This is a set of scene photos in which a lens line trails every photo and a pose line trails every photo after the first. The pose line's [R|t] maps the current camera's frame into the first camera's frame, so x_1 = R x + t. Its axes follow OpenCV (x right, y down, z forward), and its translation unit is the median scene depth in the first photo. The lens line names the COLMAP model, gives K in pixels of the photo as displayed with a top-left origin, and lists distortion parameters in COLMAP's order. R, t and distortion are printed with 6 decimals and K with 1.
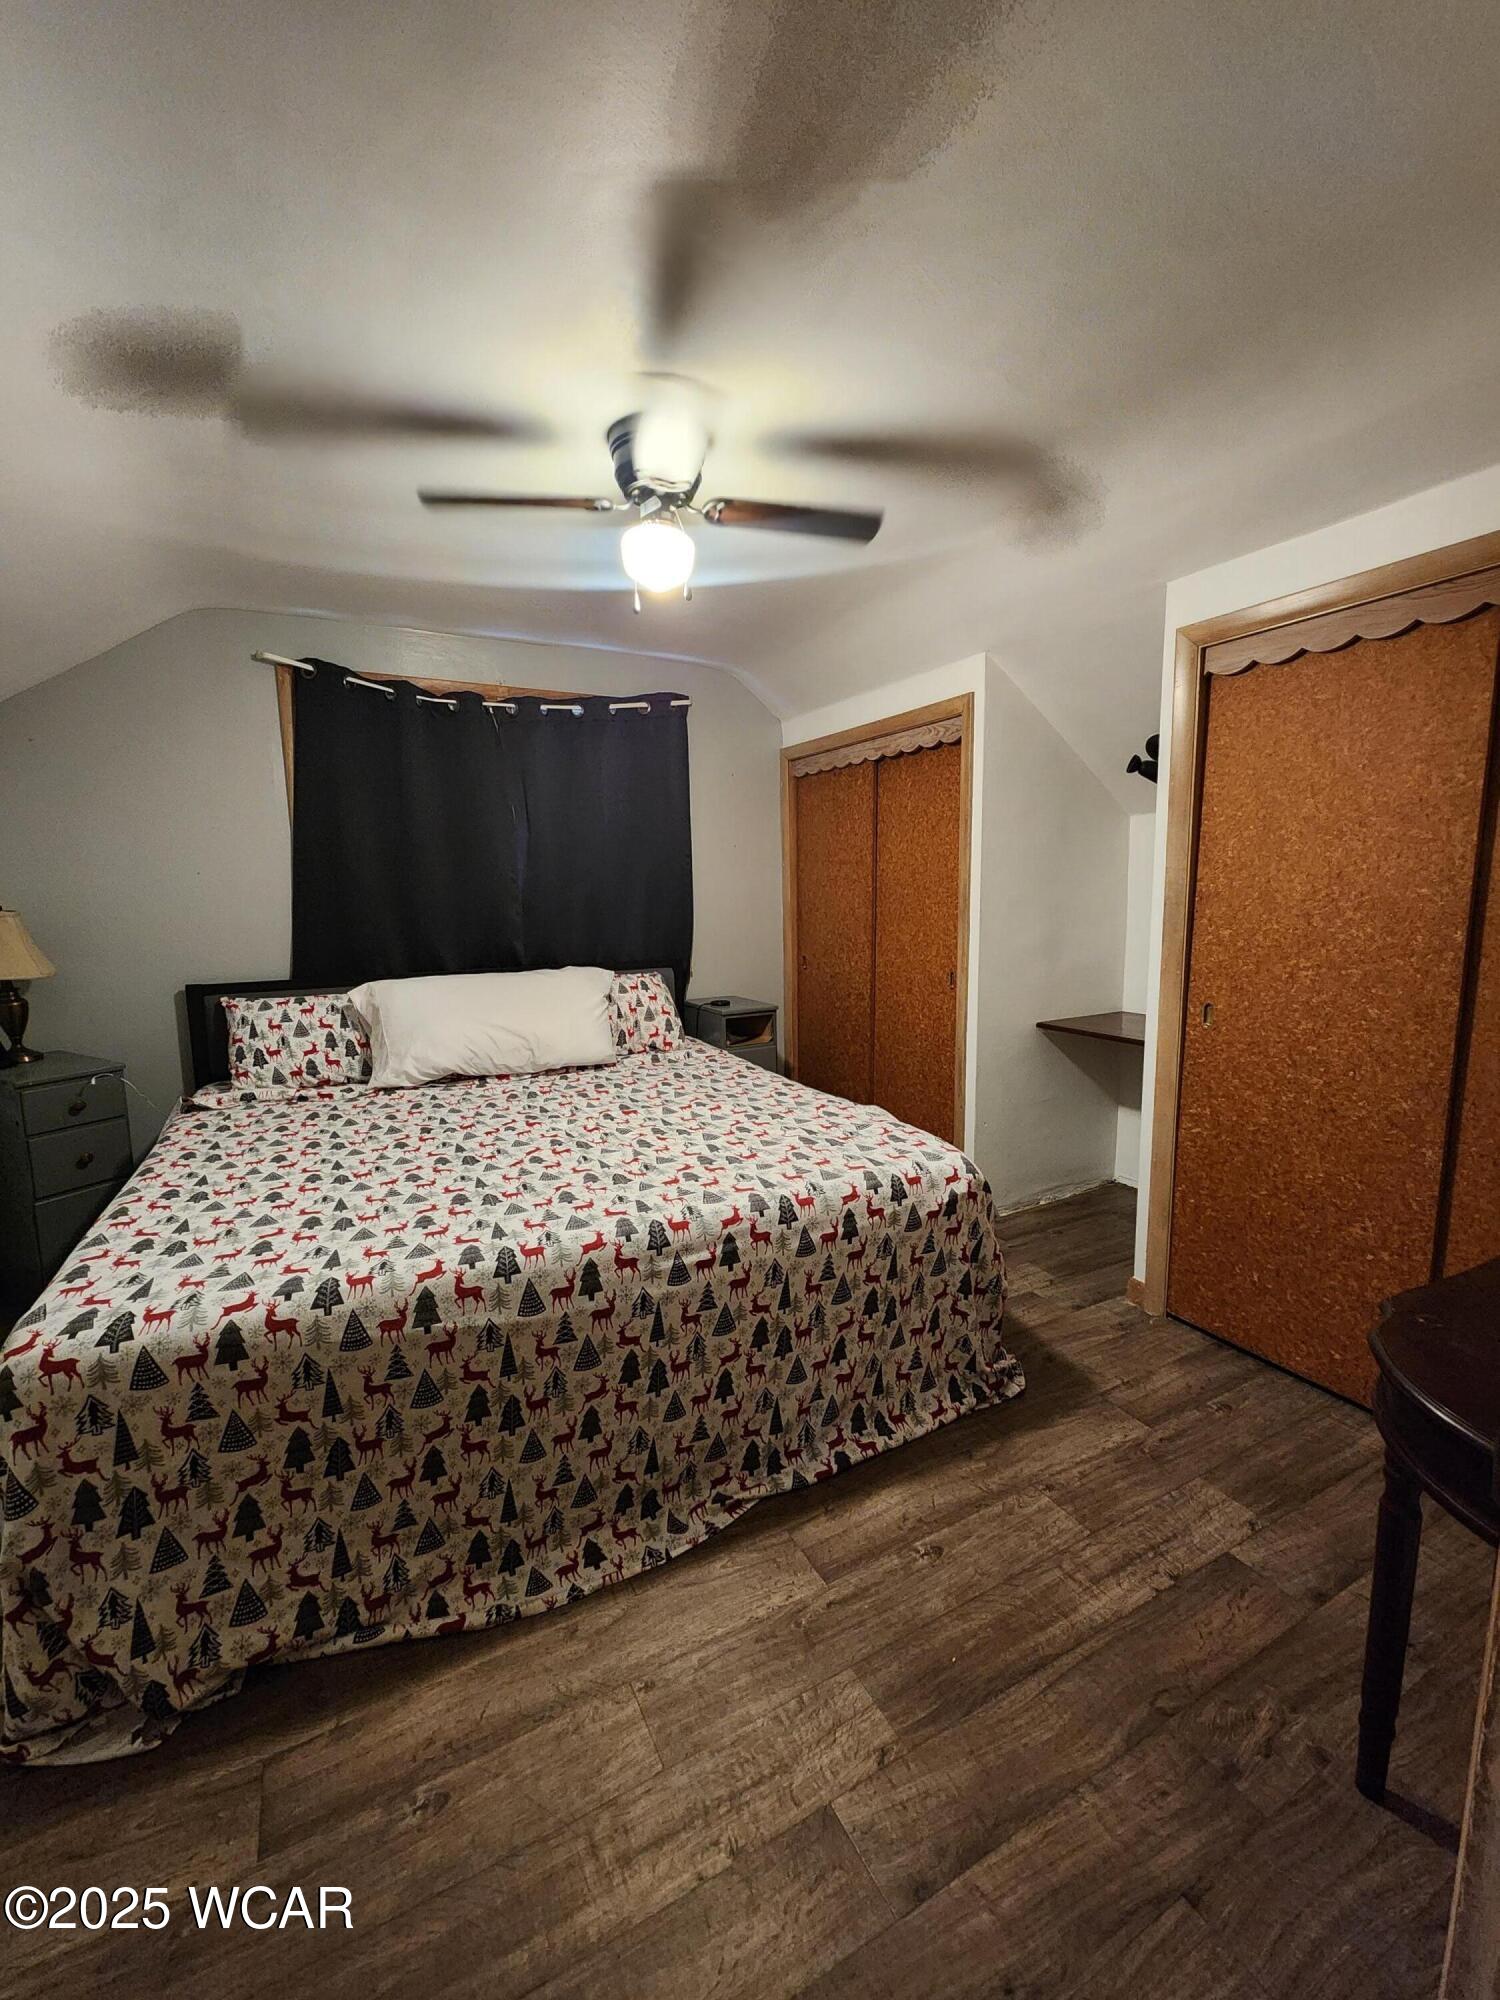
lens RADIAL K [[804.5, 0, 750.0], [0, 804.5, 1000.0], [0, 0, 1]] dist [-0.002298, -0.000327]
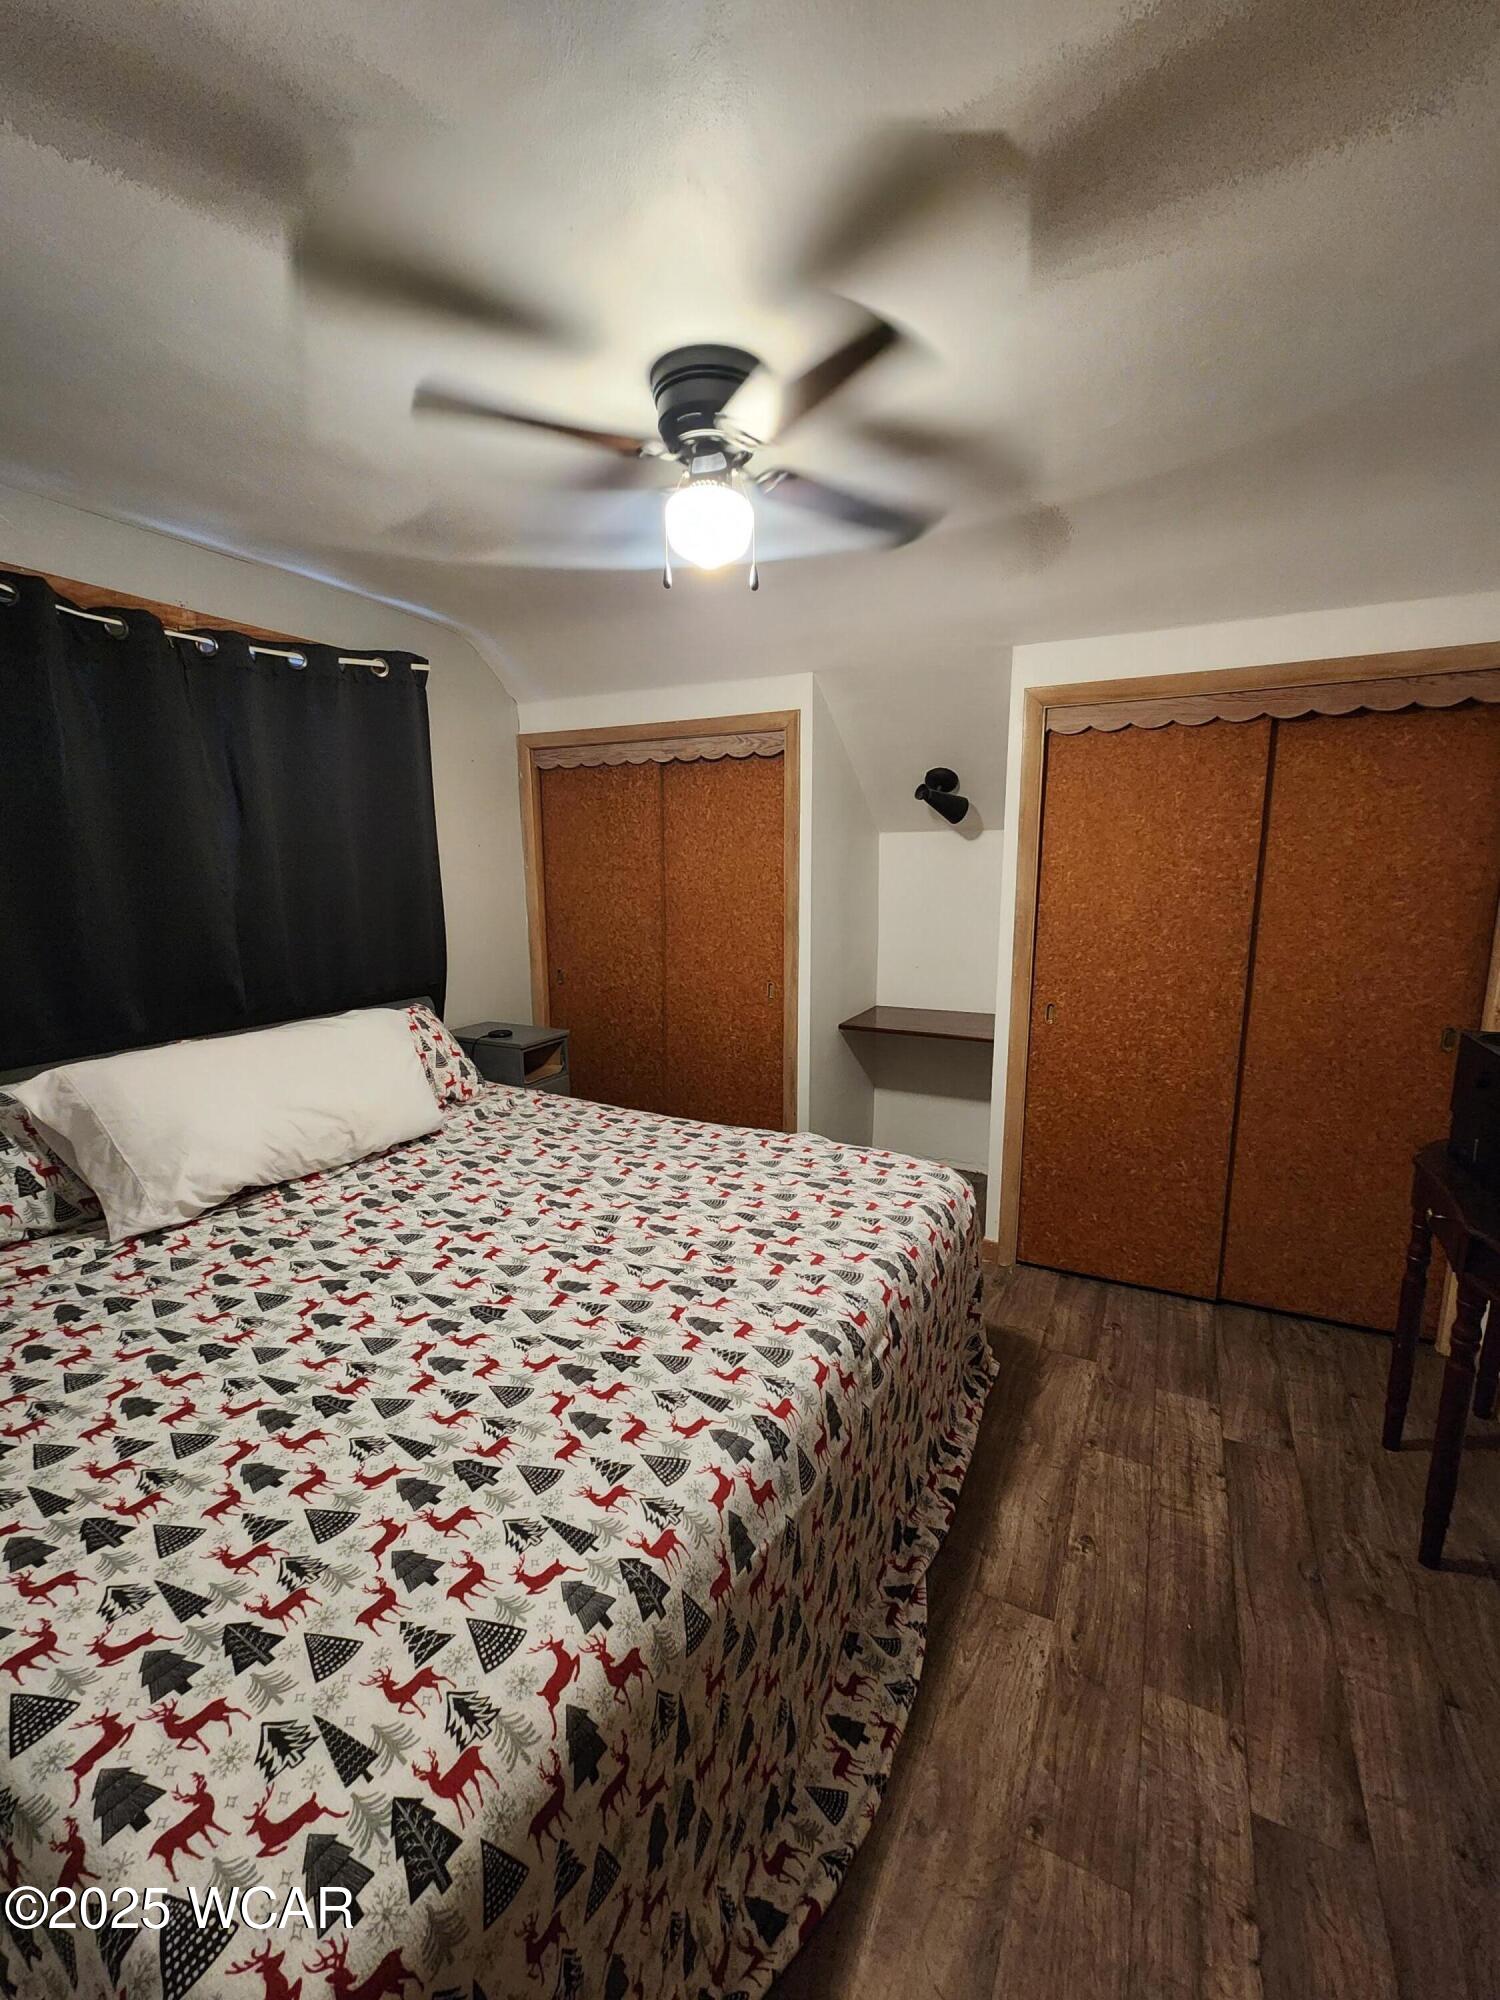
lens RADIAL K [[805.2, 0, 750.0], [0, 805.2, 1000.0], [0, 0, 1]] dist [-0.002771, -0.000284]
pose [[0.824191, -0.081475, 0.560420, -0.487086], [0.067267, 0.996675, 0.045971, -0.087761], [-0.562303, -0.000191, 0.826931, 0.249104]]
